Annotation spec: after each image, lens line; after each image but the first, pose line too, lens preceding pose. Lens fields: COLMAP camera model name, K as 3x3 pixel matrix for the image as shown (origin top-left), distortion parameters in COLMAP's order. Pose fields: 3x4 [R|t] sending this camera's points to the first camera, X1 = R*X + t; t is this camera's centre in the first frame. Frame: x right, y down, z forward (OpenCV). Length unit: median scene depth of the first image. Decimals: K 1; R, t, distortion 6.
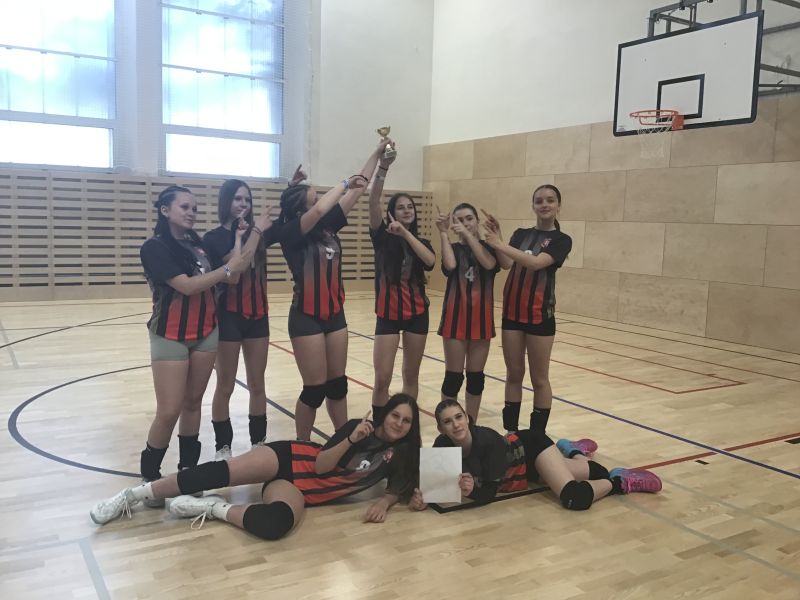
lens RADIAL K [[726.8, 0, 410.1], [0, 726.8, 301.5], [0, 0, 1]] dist [0.123728, -0.233518]
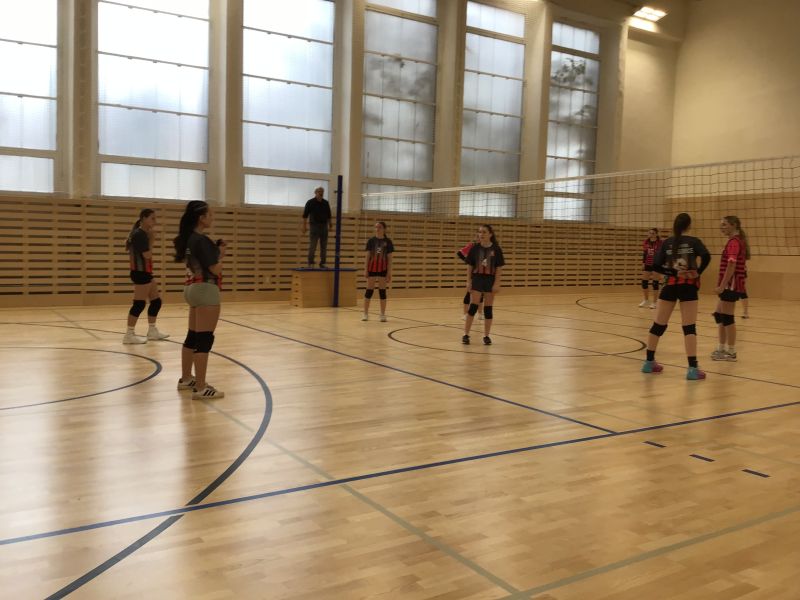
lens RADIAL K [[707.7, 0, 400.0], [0, 707.7, 300.0], [0, 0, 1]] dist [0.128120, -0.210096]
pose [[0.999924, -0.001659, 0.012244, -0.912315], [0.001997, 0.999615, -0.027674, 0.066831], [-0.012193, 0.027697, 0.999542, -0.807659]]
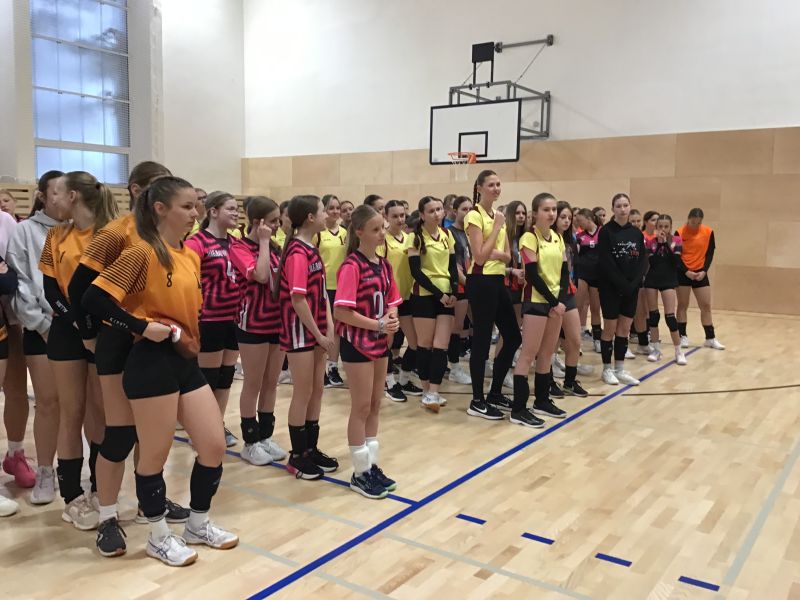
lens RADIAL K [[707.7, 0, 400.0], [0, 707.7, 300.0], [0, 0, 1]] dist [0.128120, -0.210096]
pose [[0.914468, -0.061939, 0.399890, -0.379158], [0.058525, 0.998070, 0.020756, 0.026248], [-0.400404, 0.004423, 0.916328, -0.339290]]
